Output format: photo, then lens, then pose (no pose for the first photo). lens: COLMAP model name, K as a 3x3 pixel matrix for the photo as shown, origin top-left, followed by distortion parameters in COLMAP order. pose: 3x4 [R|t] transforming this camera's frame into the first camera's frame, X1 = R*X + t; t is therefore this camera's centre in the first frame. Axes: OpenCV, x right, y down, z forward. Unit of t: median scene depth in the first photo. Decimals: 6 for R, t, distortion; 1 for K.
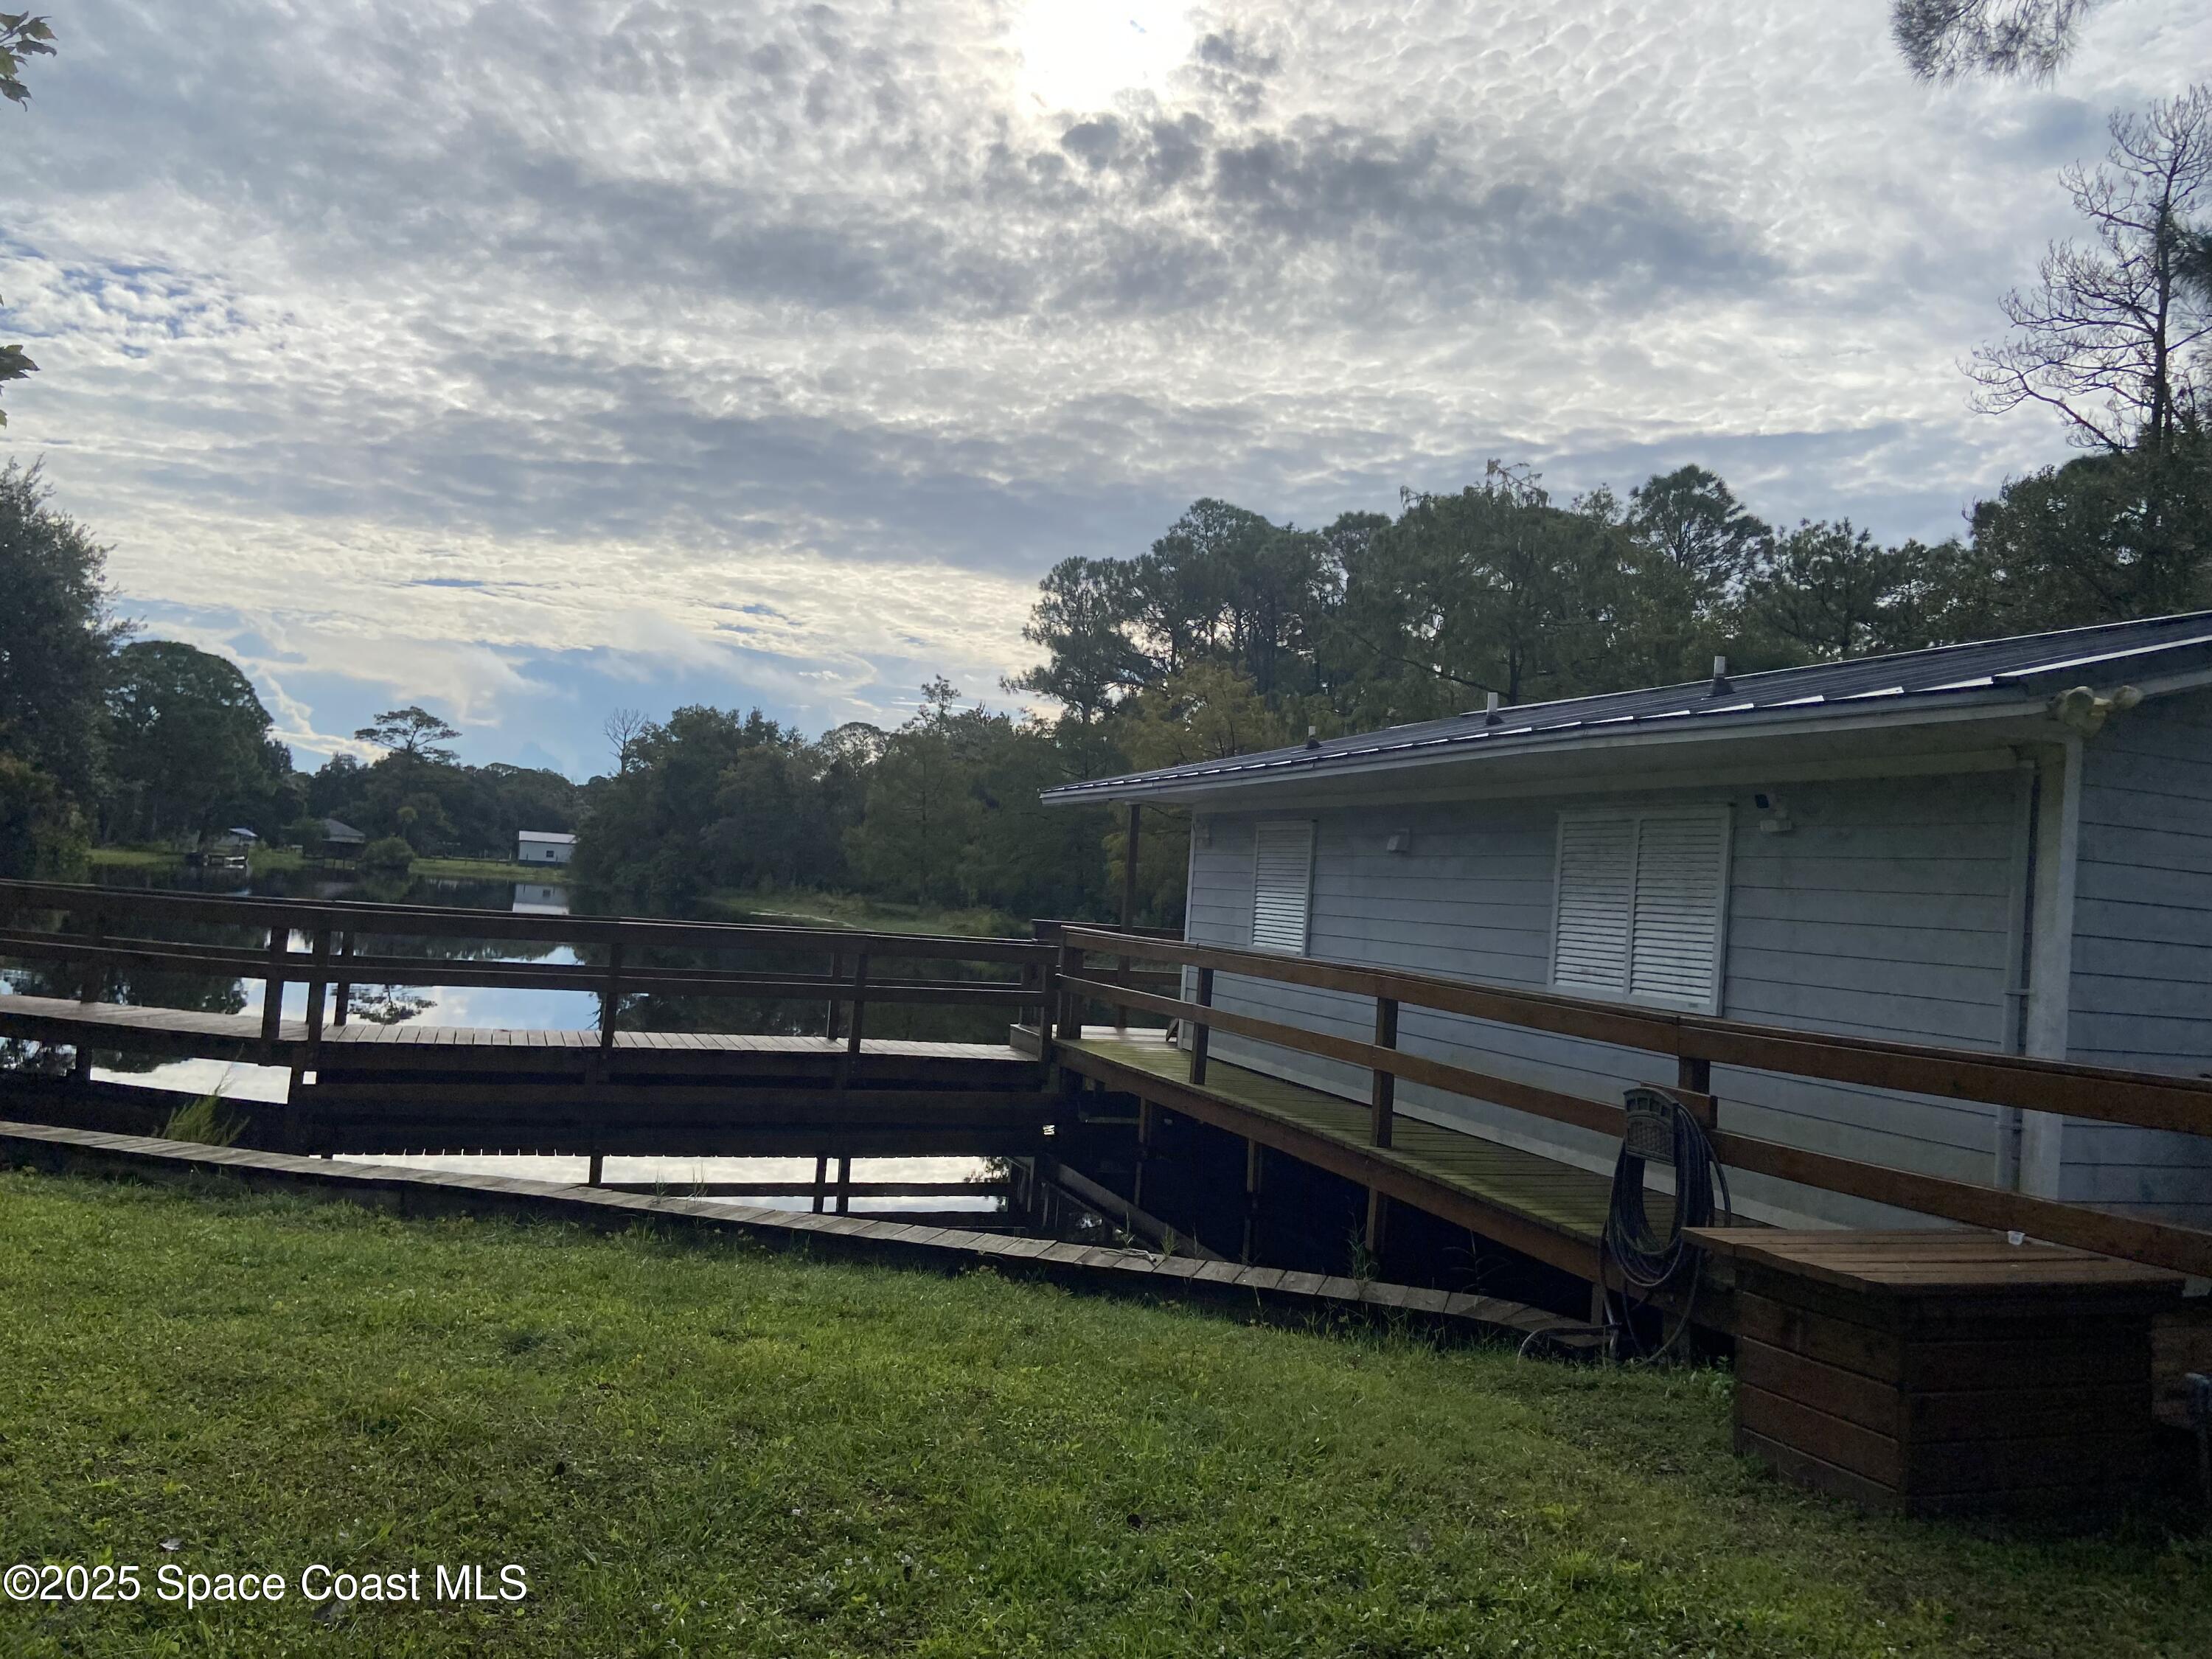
lens RADIAL K [[1655.3, 0, 1090.7], [0, 1655.3, 813.8], [0, 0, 1]] dist [0.125092, -0.159023]
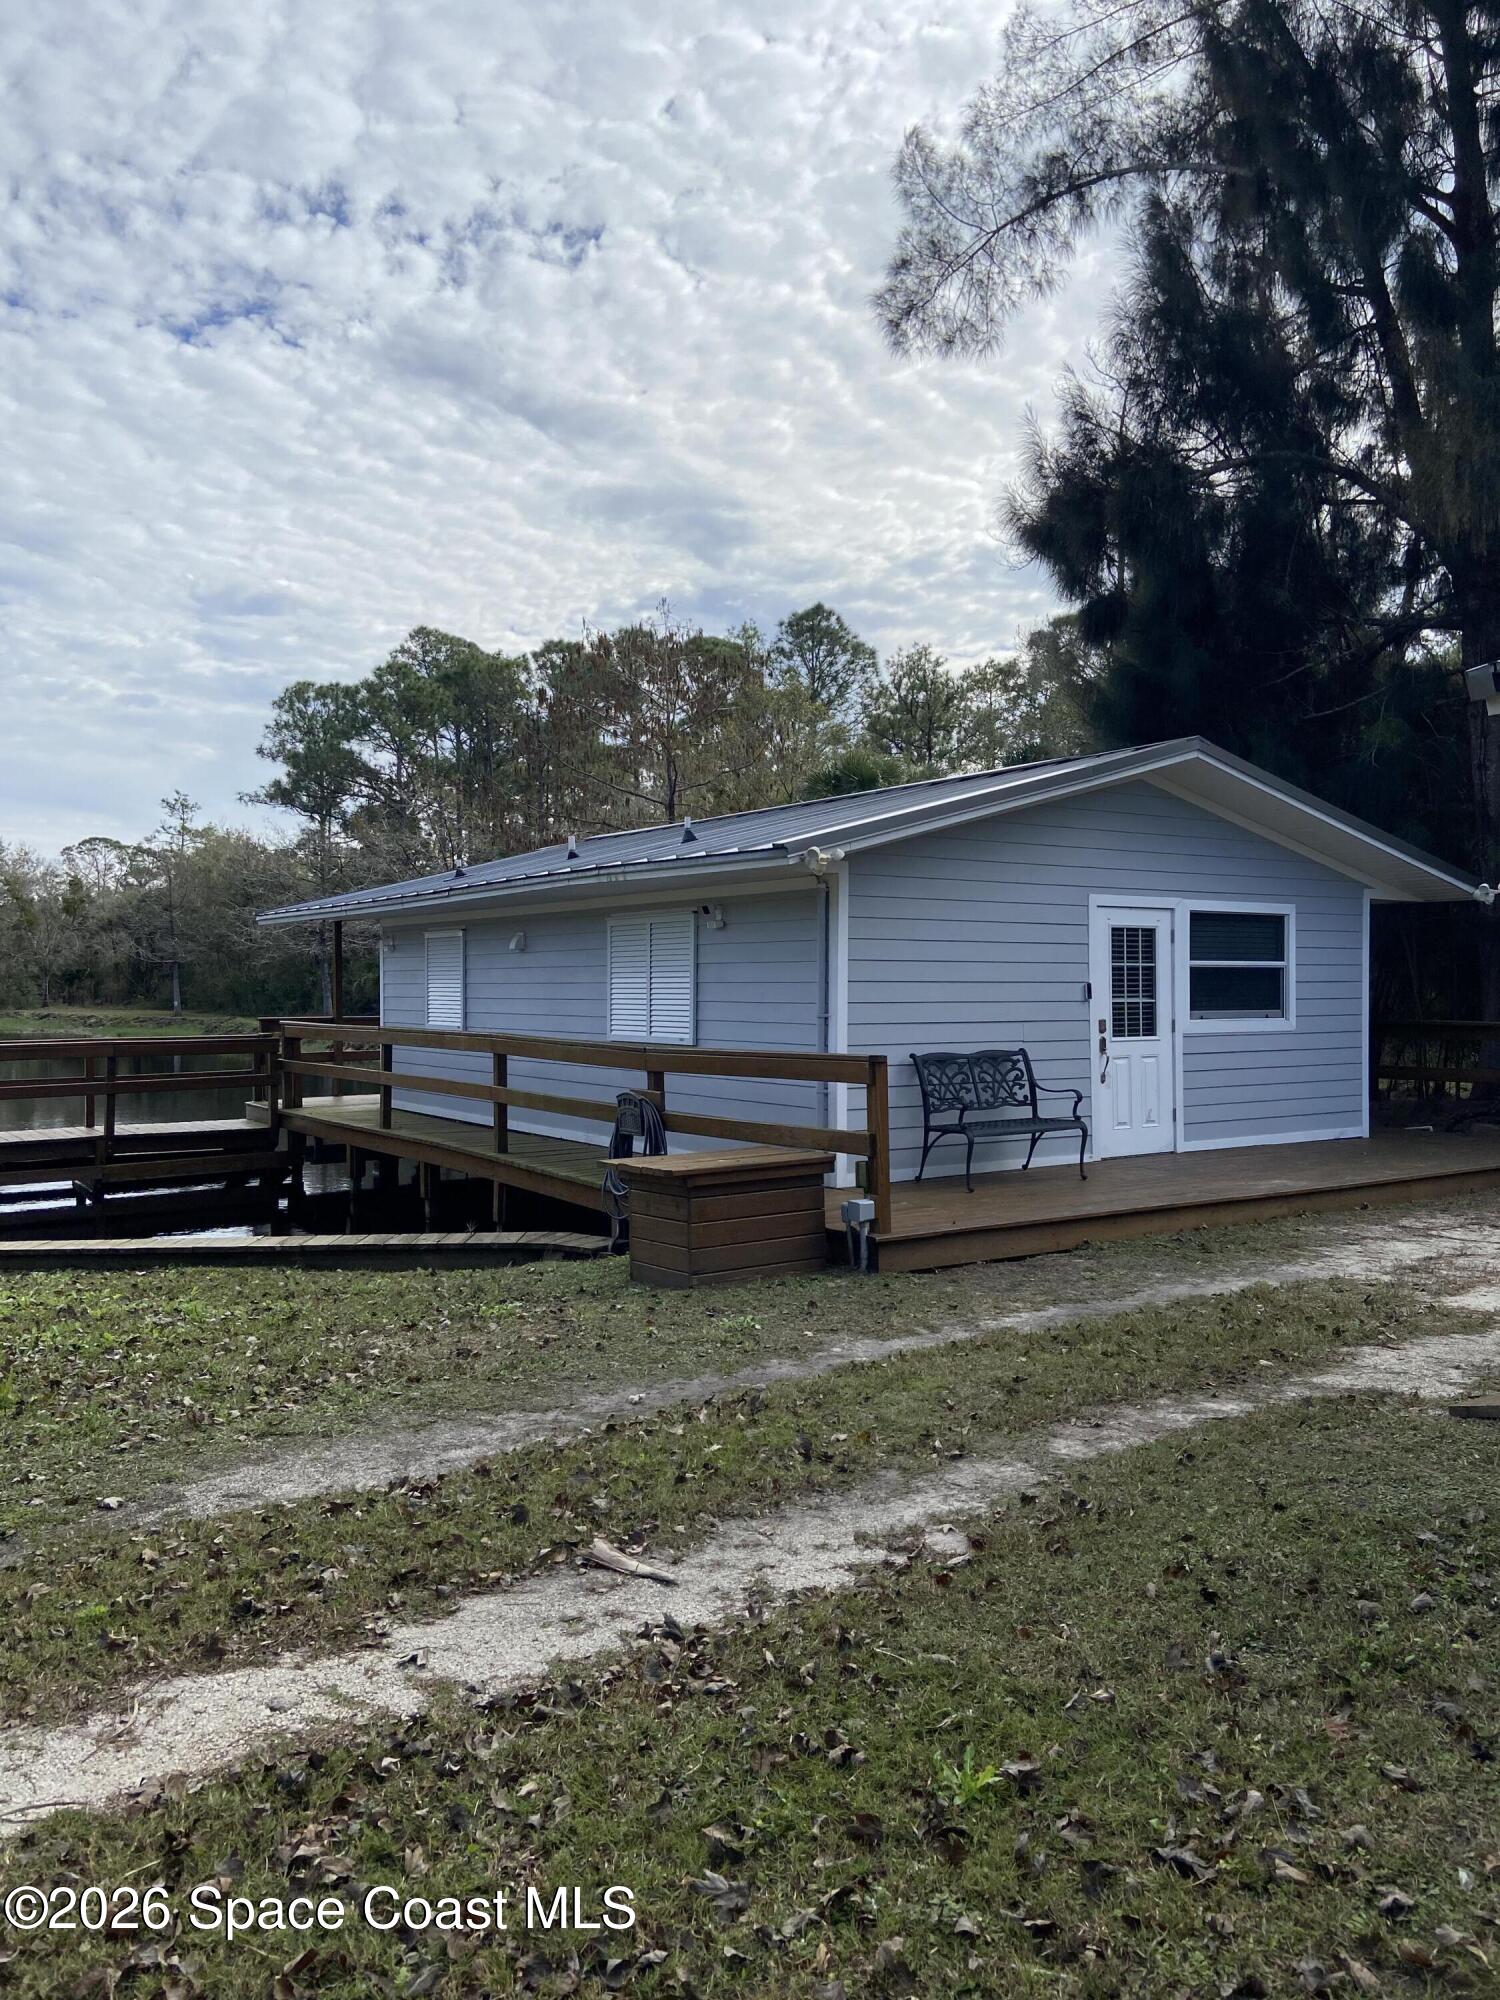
lens RADIAL K [[1496.7, 0, 742.6], [0, 1496.7, 969.0], [0, 0, 1]] dist [0.125092, -0.159023]
pose [[0.965473, -0.070497, 0.250781, 0.034661], [0.058735, 0.996807, 0.054093, -0.013368], [-0.253794, -0.037496, 0.966531, -0.199961]]
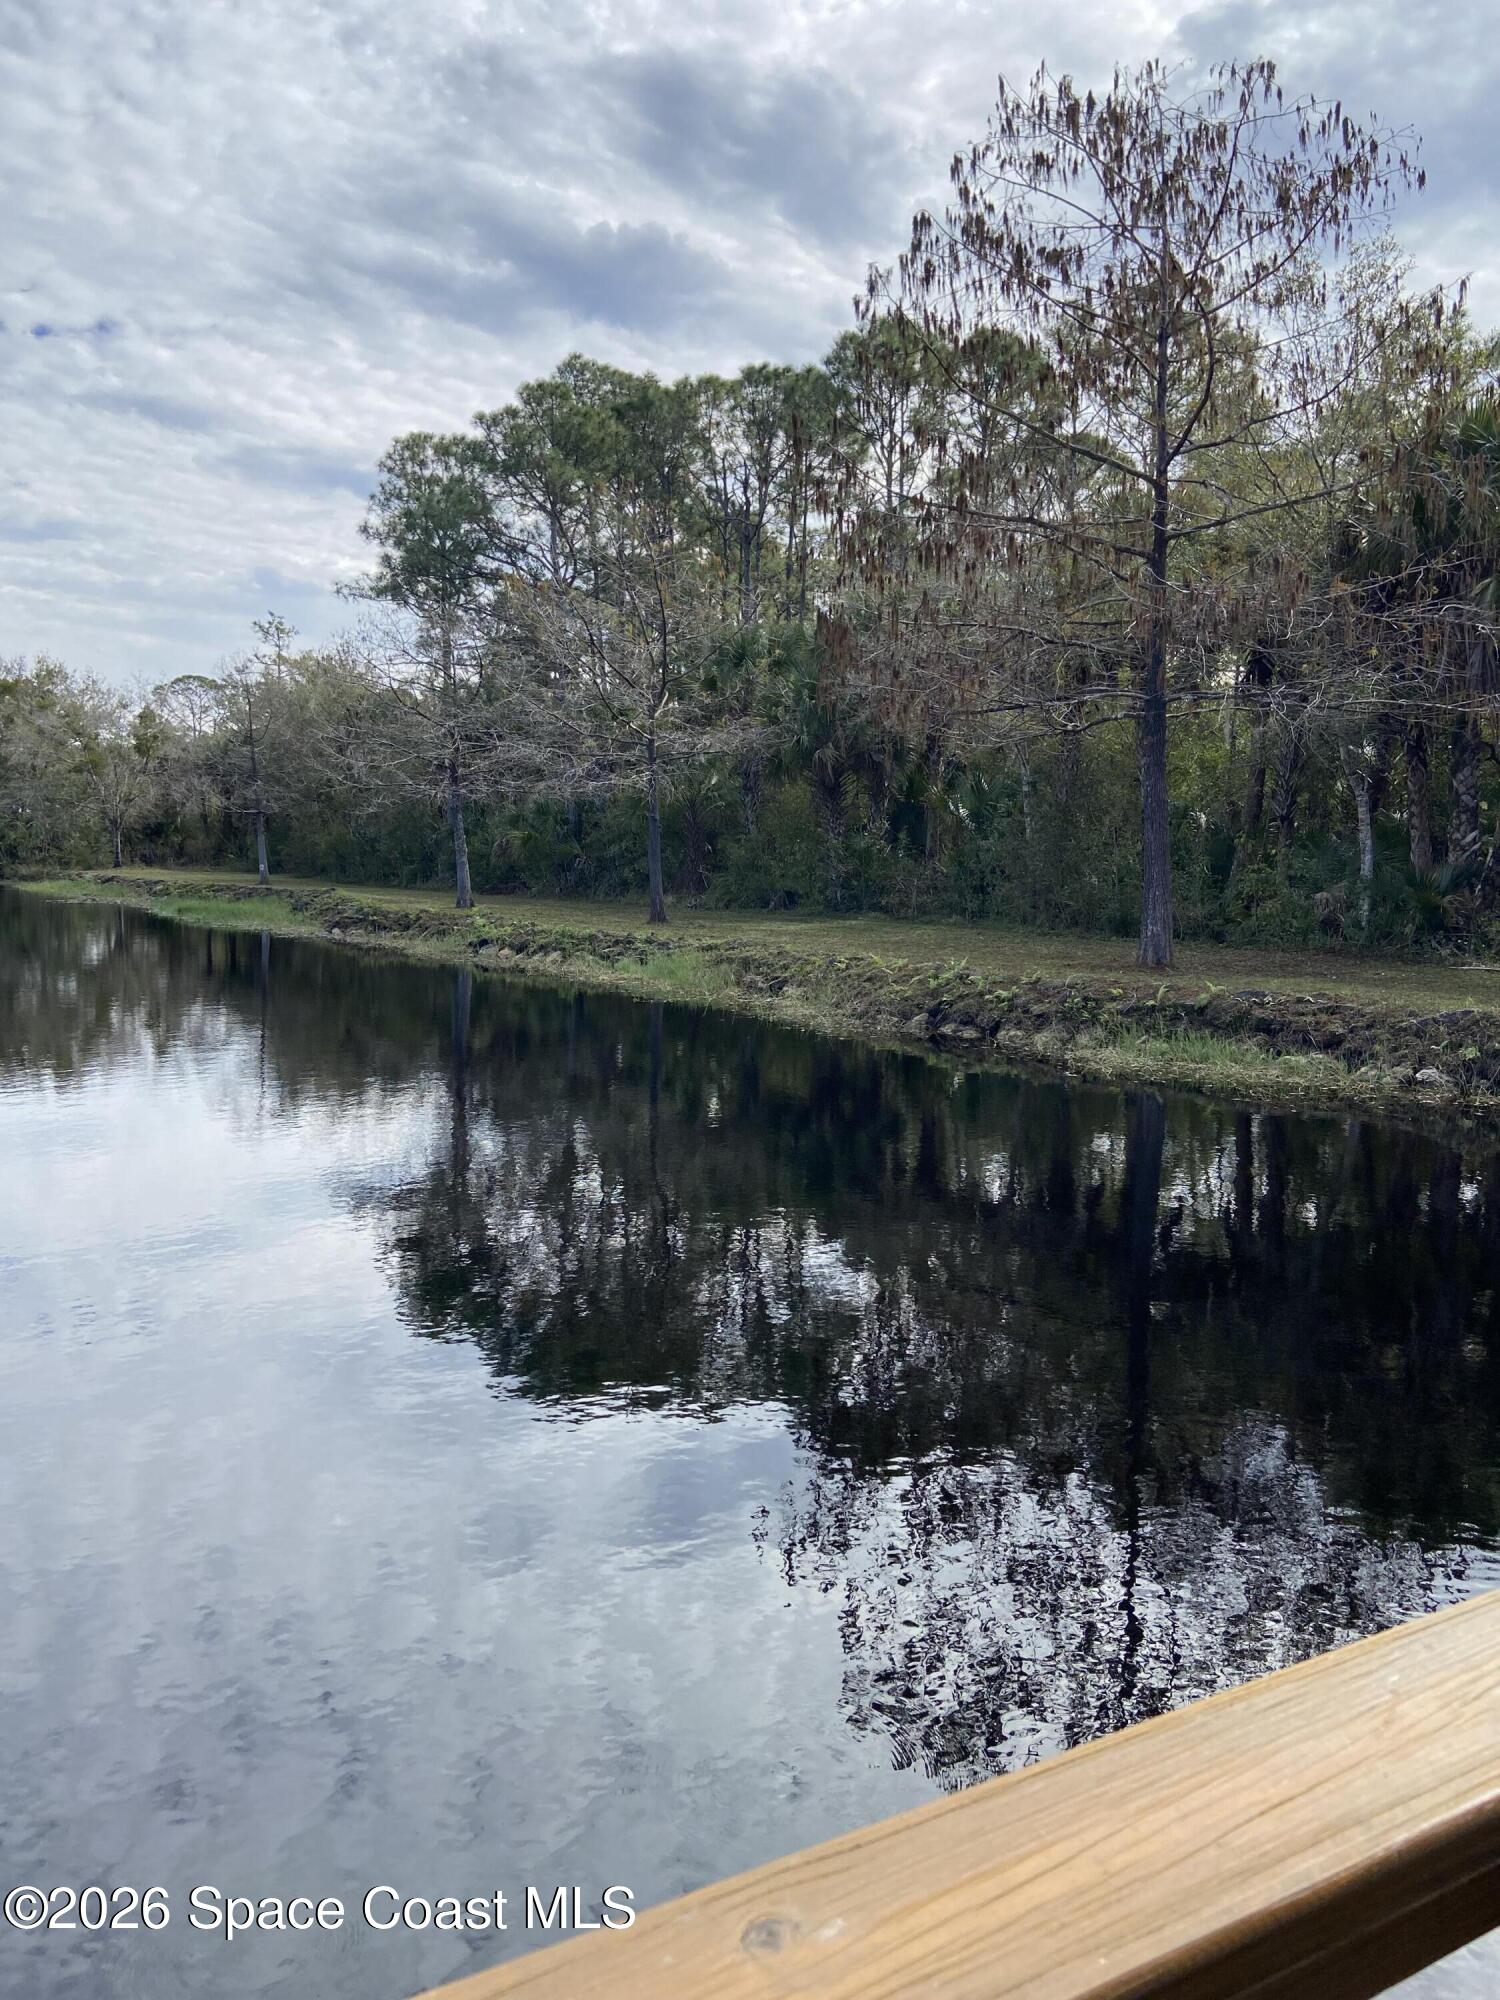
lens RADIAL K [[1496.7, 0, 742.6], [0, 1496.7, 969.0], [0, 0, 1]] dist [0.125092, -0.159023]
pose [[0.981126, -0.078575, 0.176685, -0.024158], [0.054021, 0.988716, 0.139724, 0.044190], [-0.185671, -0.127542, 0.974299, 1.042242]]
